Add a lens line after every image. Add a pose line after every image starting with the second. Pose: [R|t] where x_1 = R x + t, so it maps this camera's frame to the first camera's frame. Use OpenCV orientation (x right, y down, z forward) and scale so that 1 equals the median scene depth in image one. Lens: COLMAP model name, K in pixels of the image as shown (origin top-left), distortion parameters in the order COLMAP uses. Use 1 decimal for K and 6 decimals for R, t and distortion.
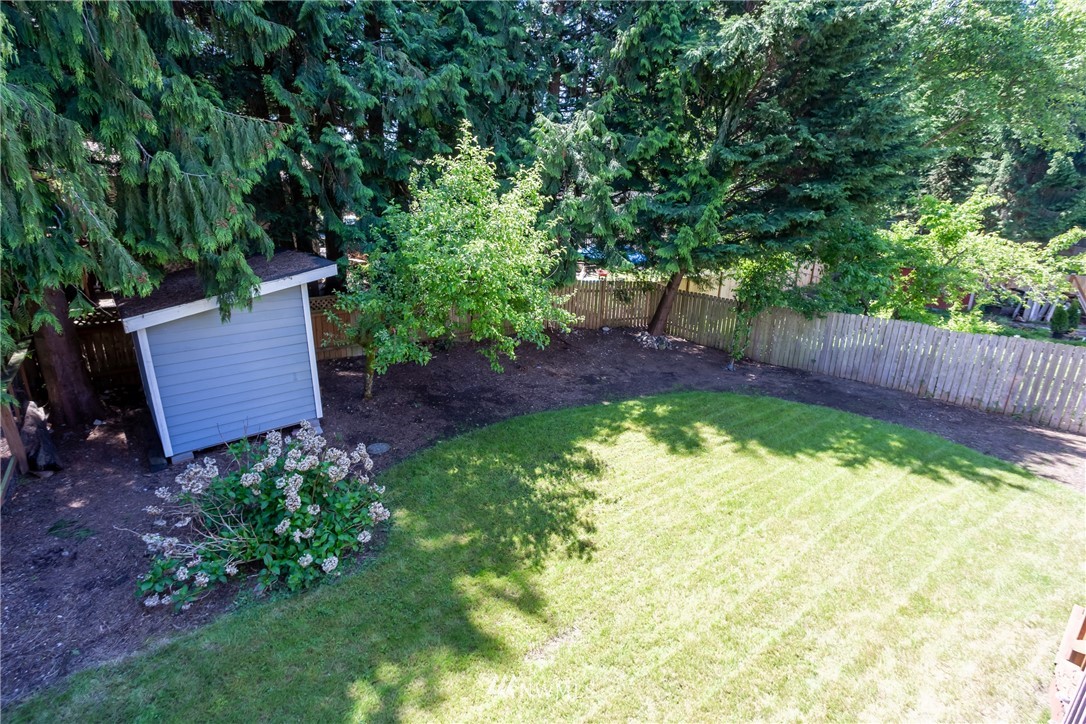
lens RADIAL K [[463.3, 0, 511.4], [0, 463.3, 363.6], [0, 0, 1]] dist [-0.030166, 0.016300]
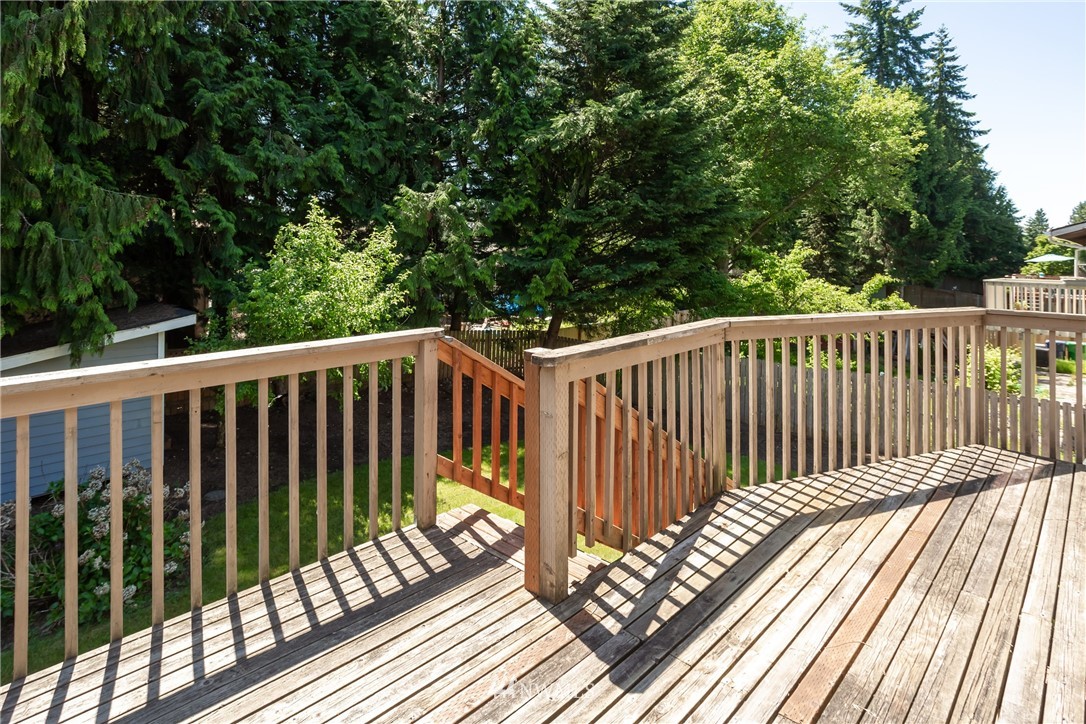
lens RADIAL K [[565.4, 0, 545.2], [0, 565.4, 271.2], [0, 0, 1]] dist [-0.037727, 0.021363]
pose [[0.995161, -0.008825, 0.097865, 0.300650], [0.037439, 0.954885, -0.294606, 0.103549], [-0.090850, 0.296844, 0.950595, -0.347416]]
